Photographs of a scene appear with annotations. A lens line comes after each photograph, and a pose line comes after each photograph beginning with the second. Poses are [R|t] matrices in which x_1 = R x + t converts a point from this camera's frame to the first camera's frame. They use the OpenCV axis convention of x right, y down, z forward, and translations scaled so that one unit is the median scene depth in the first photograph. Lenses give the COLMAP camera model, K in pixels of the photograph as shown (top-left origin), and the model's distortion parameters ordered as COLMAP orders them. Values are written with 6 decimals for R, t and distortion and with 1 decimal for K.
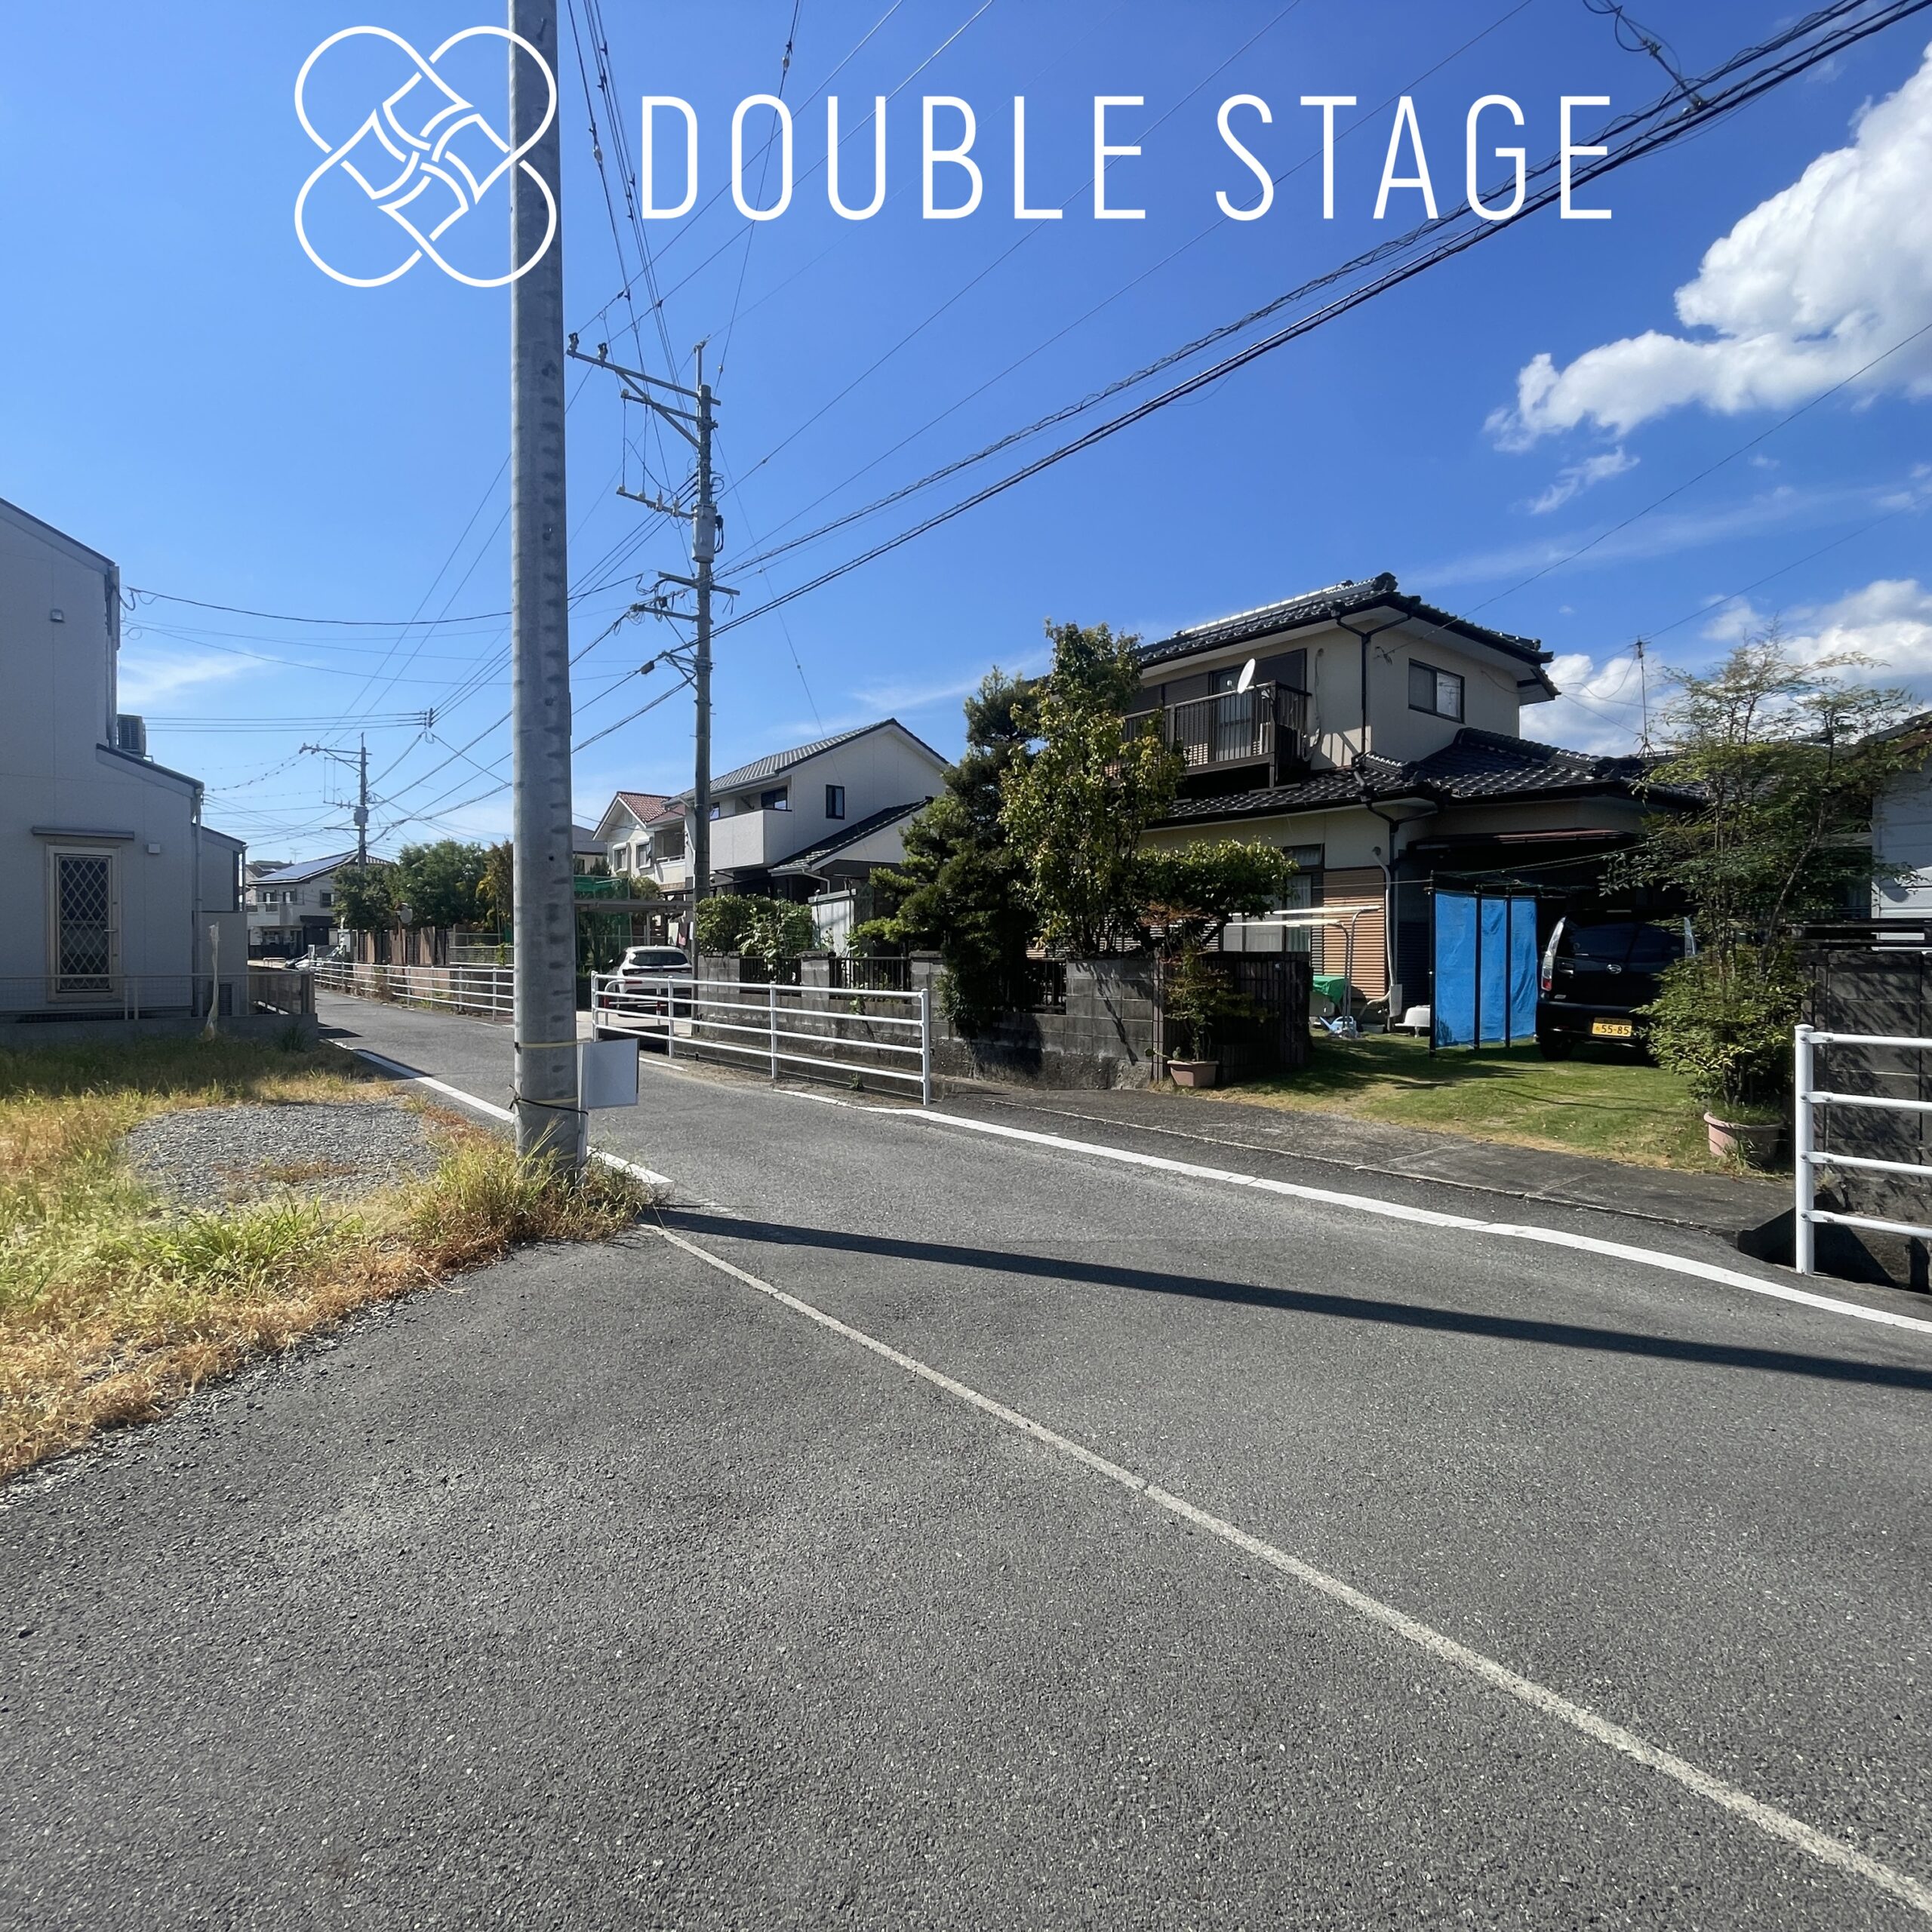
lens RADIAL K [[1033.8, 0, 966.0], [0, 1033.8, 966.0], [0, 0, 1]] dist [-0.014847, 0.013272]
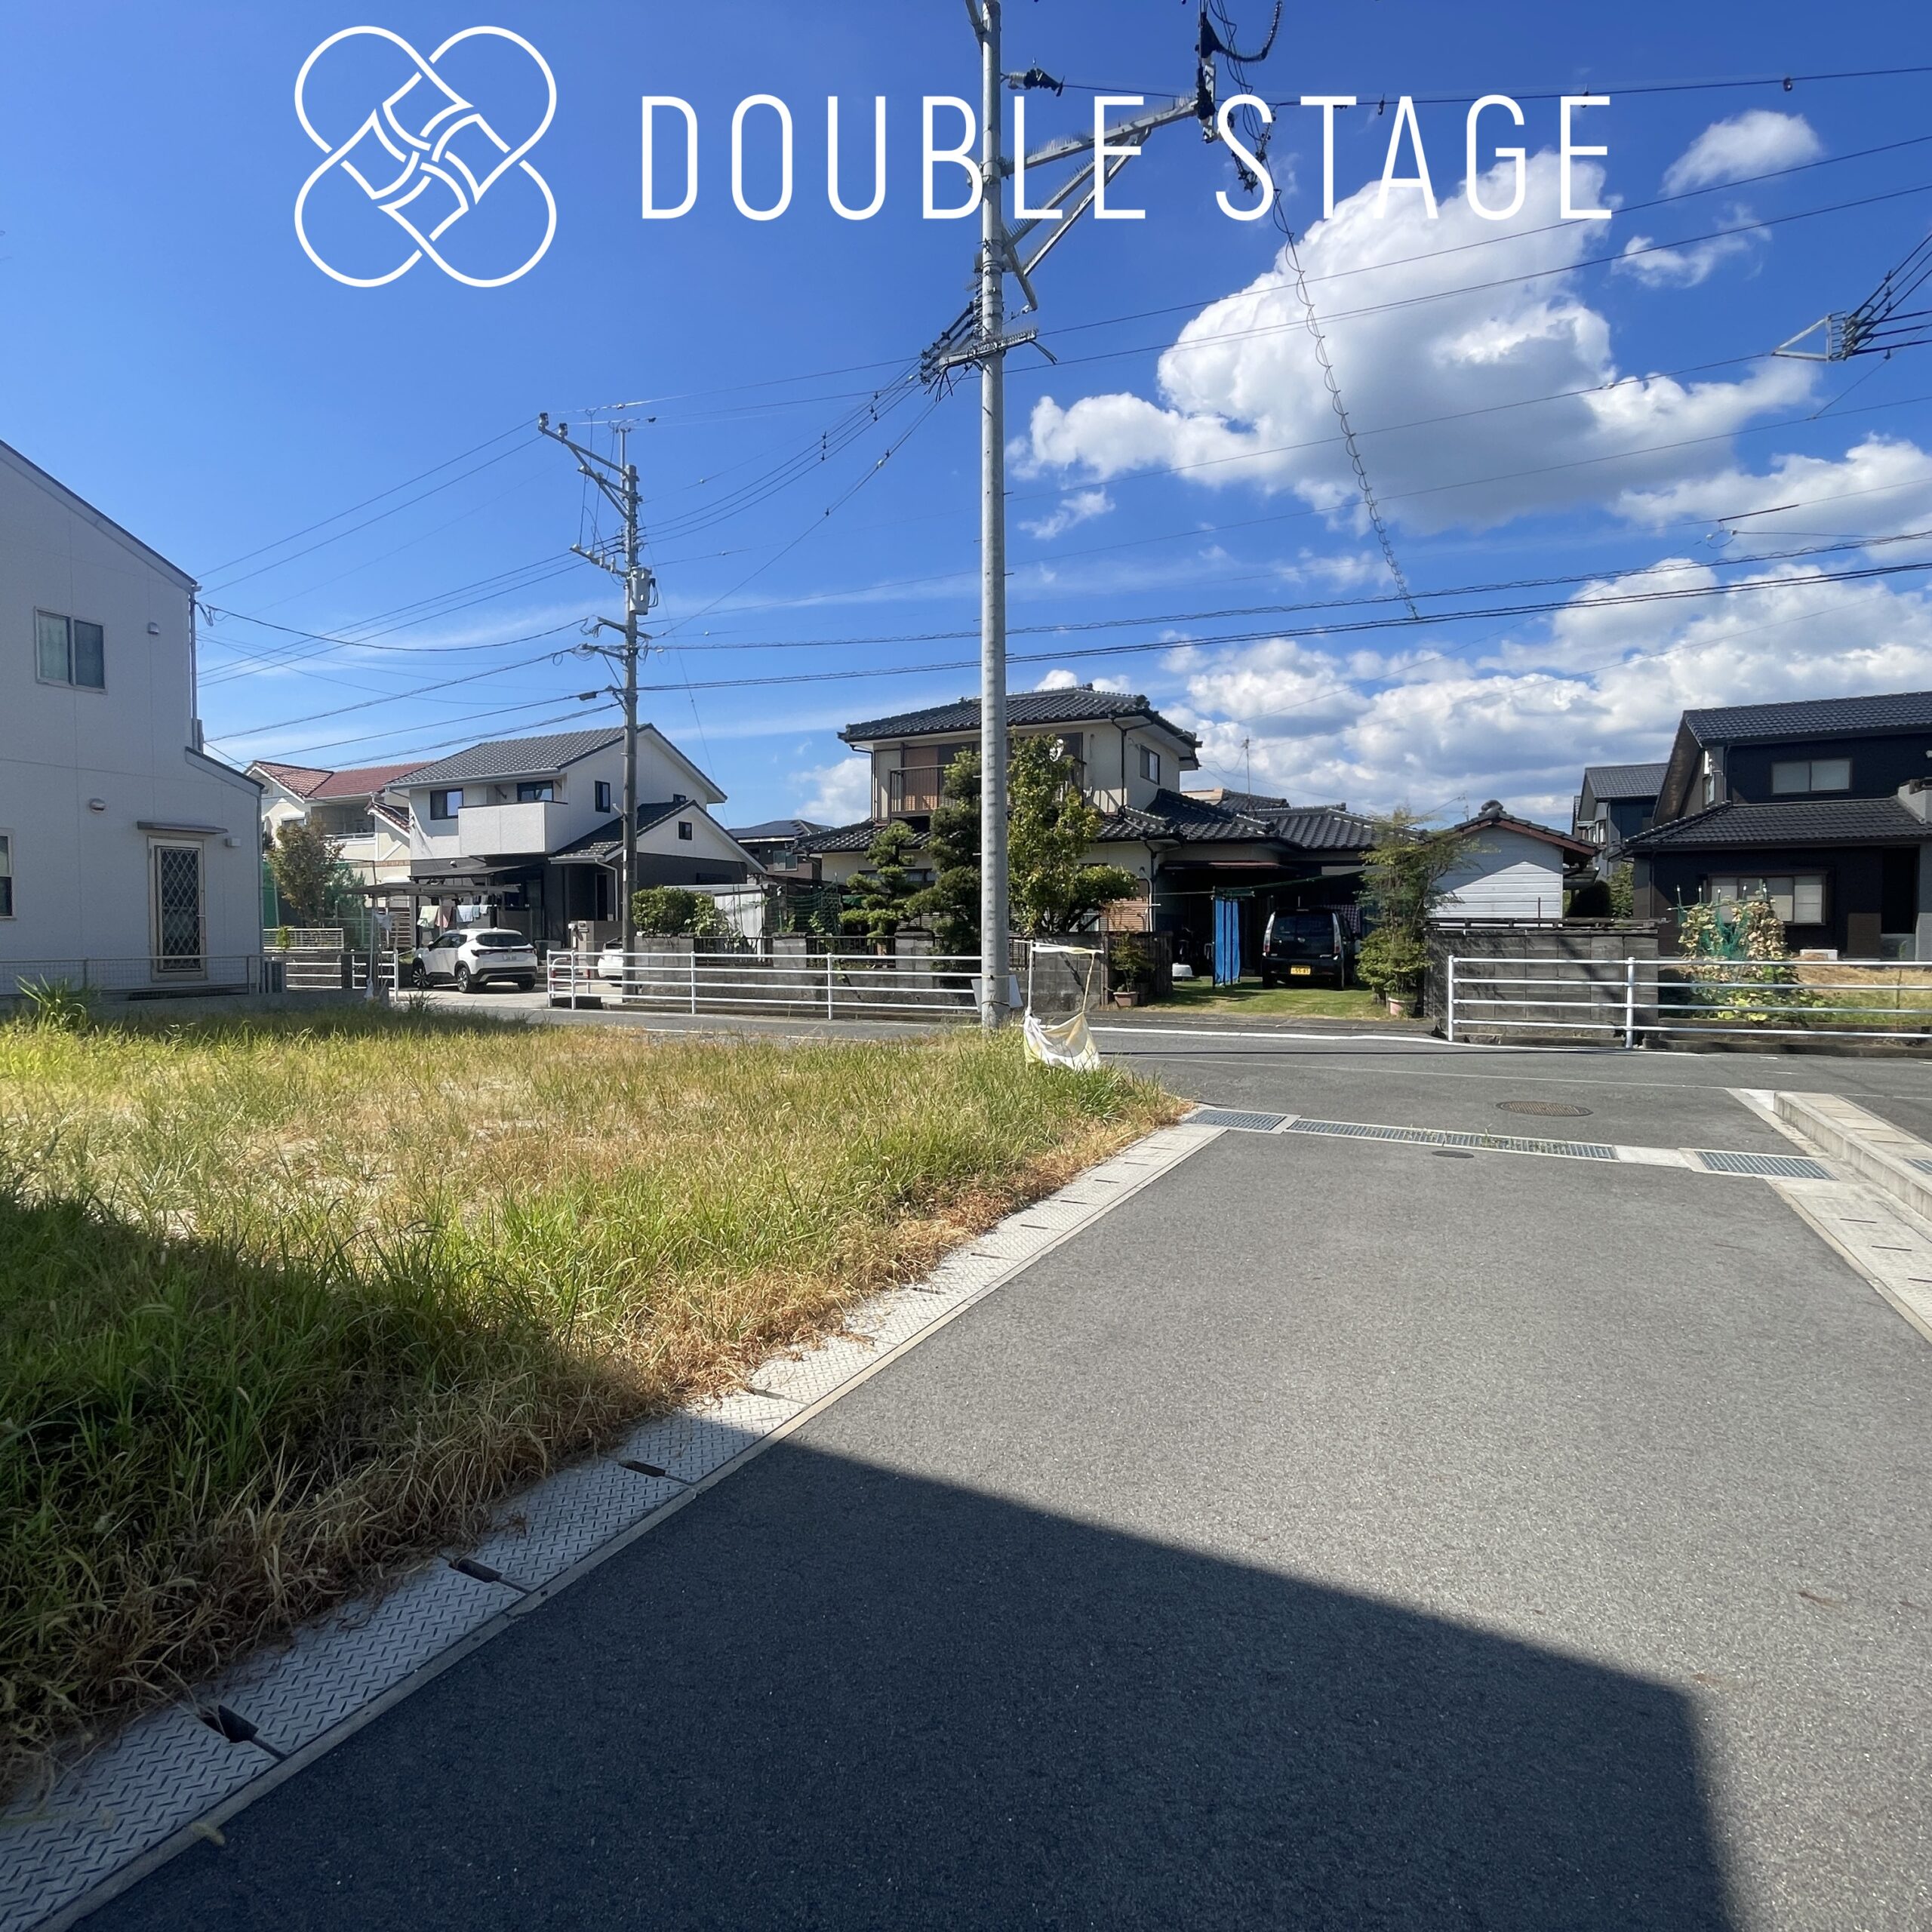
lens RADIAL K [[1033.8, 0, 966.0], [0, 1033.8, 966.0], [0, 0, 1]] dist [-0.014847, 0.013272]
pose [[0.903653, -0.016882, 0.427933, -0.552442], [0.008390, 0.999729, 0.021722, 0.002404], [-0.428184, -0.016039, 0.903549, -0.352481]]
